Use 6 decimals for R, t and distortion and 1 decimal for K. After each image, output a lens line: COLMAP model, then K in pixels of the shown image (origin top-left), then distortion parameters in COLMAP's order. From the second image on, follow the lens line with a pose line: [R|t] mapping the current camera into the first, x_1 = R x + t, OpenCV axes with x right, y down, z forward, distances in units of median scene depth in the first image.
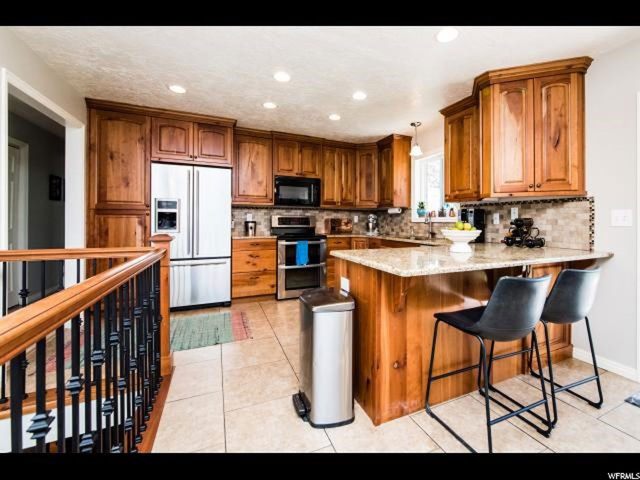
lens RADIAL K [[260.8, 0, 345.1], [0, 260.8, 221.6], [0, 0, 1]] dist [-0.002075, -0.000151]
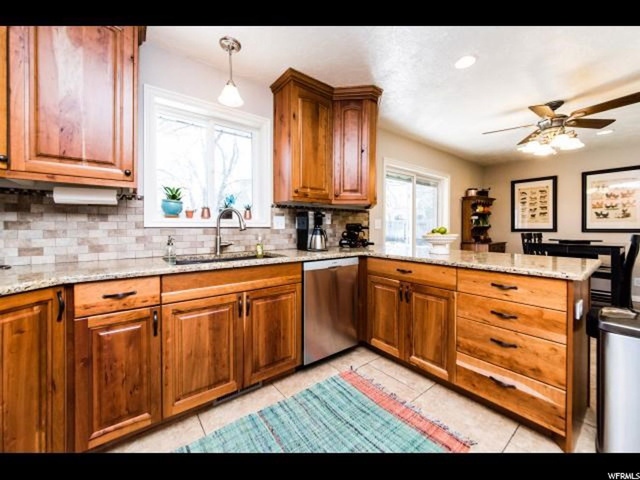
lens RADIAL K [[238.8, 0, 319.5], [0, 238.8, 234.1], [0, 0, 1]] dist [-0.002017, 0.000314]
pose [[-0.193545, -0.033467, 0.980520, -0.245402], [-0.001050, 0.999424, 0.033905, -0.000916], [-0.981091, 0.005533, -0.193469, 0.888864]]
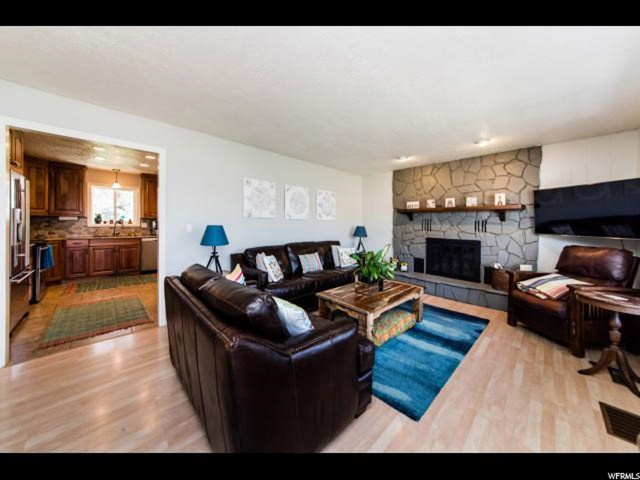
lens RADIAL K [[224.6, 0, 320.6], [0, 224.6, 232.4], [0, 0, 1]] dist [-0.011418, 0.000220]
pose [[-0.286931, -0.043937, 0.956943, -1.488523], [-0.012760, 0.999034, 0.042044, -0.040920], [-0.957866, -0.000147, -0.287215, 0.123342]]
